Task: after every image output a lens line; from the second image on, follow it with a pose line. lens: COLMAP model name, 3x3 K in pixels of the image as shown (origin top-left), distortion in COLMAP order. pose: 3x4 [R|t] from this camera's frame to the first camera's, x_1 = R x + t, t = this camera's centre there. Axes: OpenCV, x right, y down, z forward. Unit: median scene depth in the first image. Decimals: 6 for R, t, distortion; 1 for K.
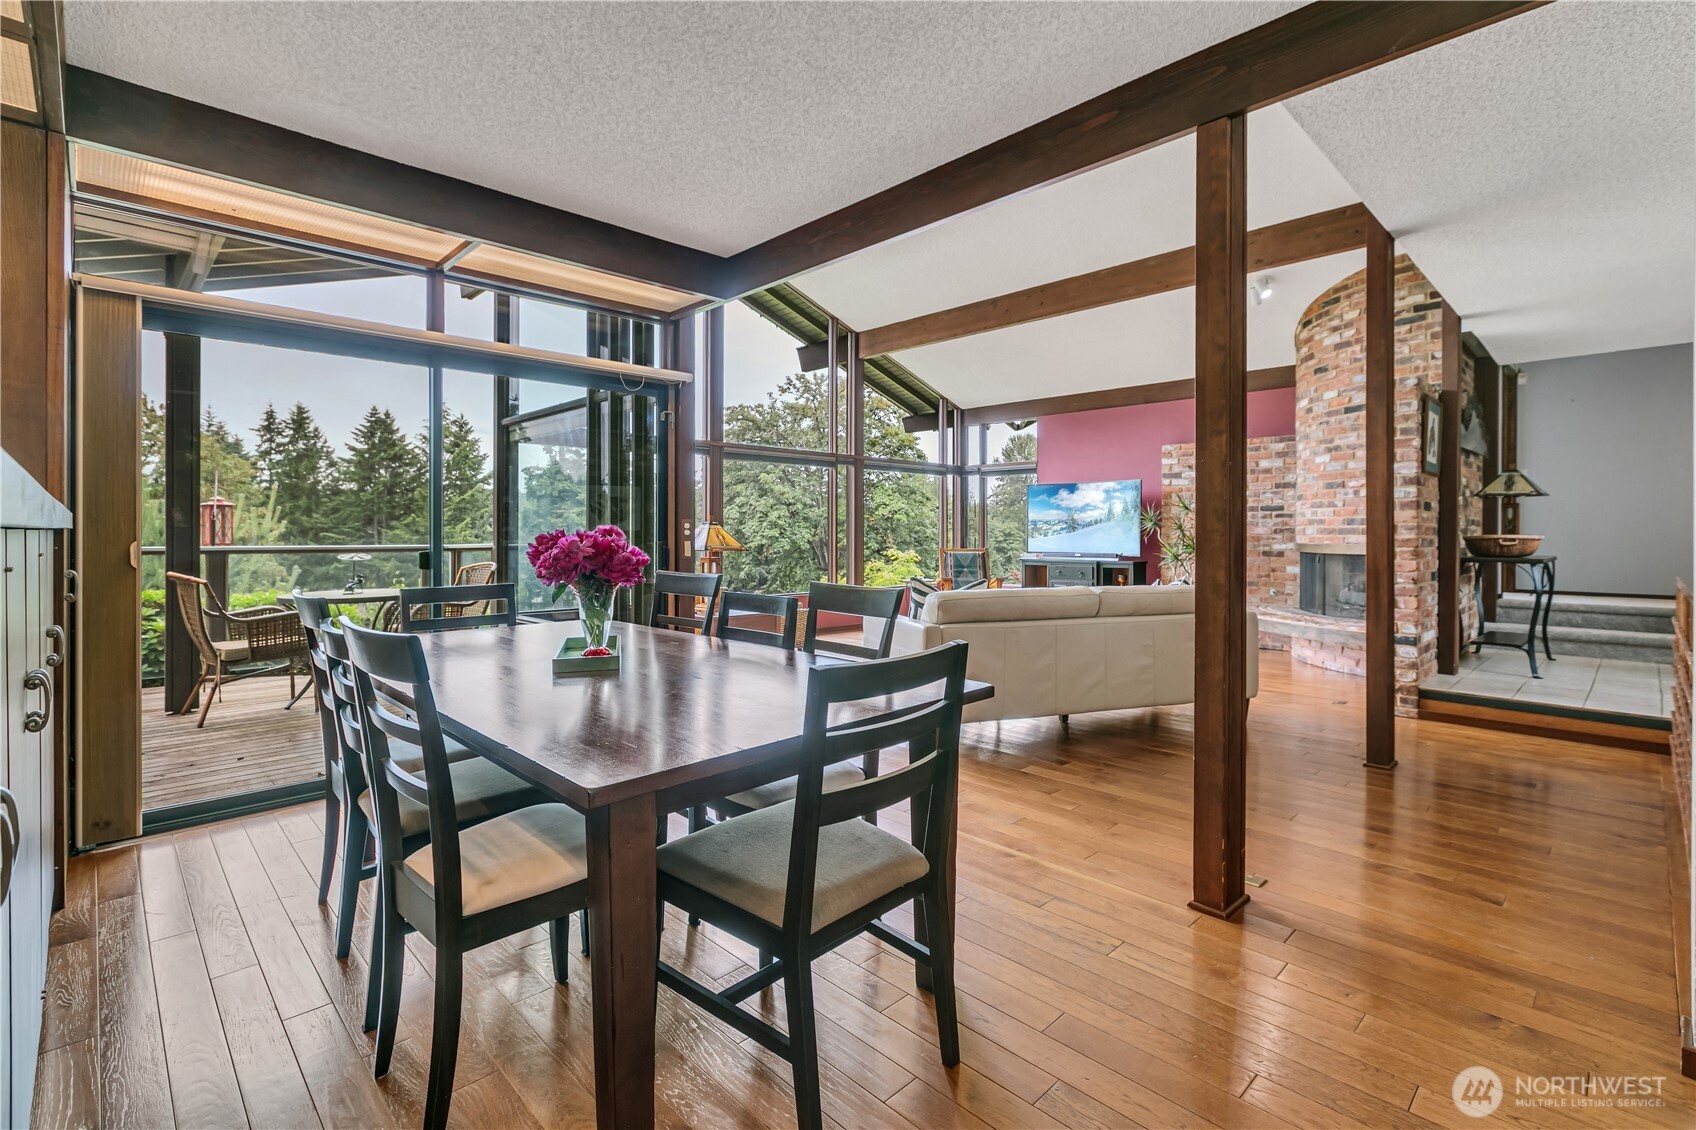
lens RADIAL K [[781.3, 0, 859.3], [0, 781.3, 533.6], [0, 0, 1]] dist [-0.000699, -0.000043]
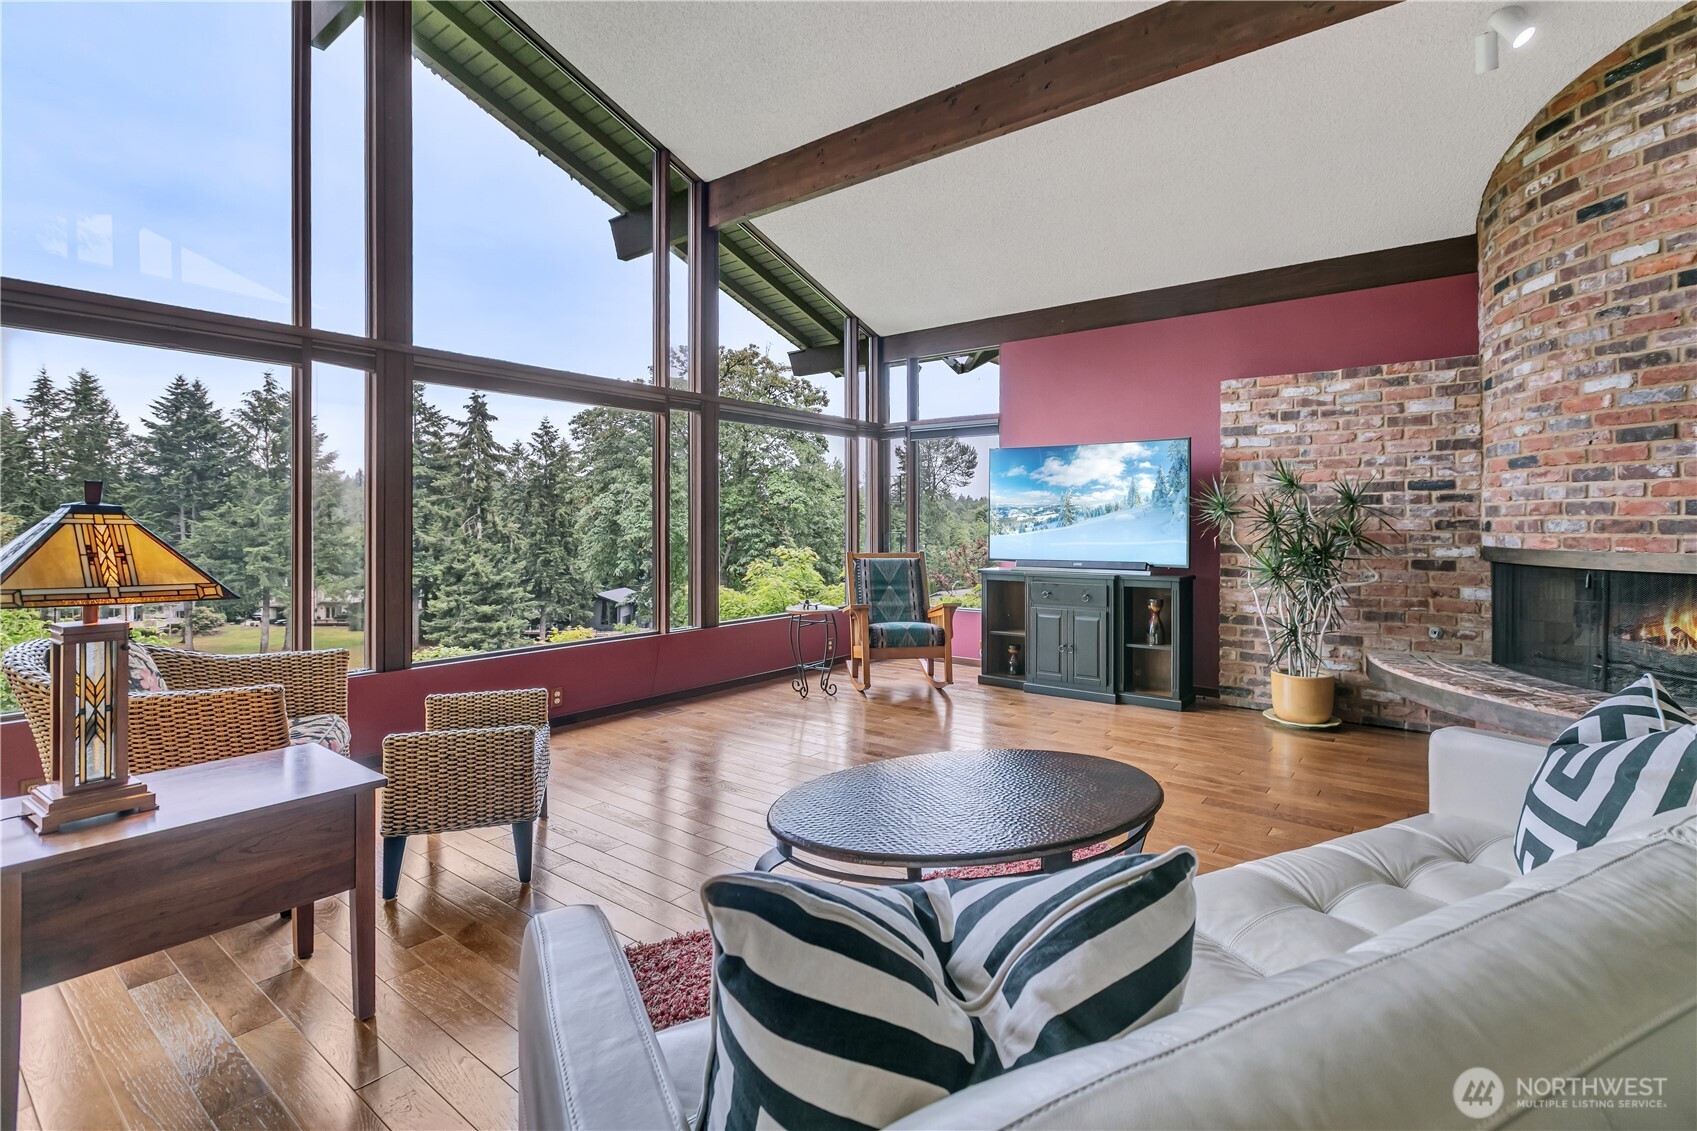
lens RADIAL K [[794.3, 0, 867.5], [0, 794.3, 522.4], [0, 0, 1]] dist [-0.000375, -0.000024]
pose [[0.990635, -0.001393, 0.136531, 0.034069], [0.001662, 0.999997, -0.001856, -0.003855], [-0.136528, 0.002066, 0.990634, 0.388085]]
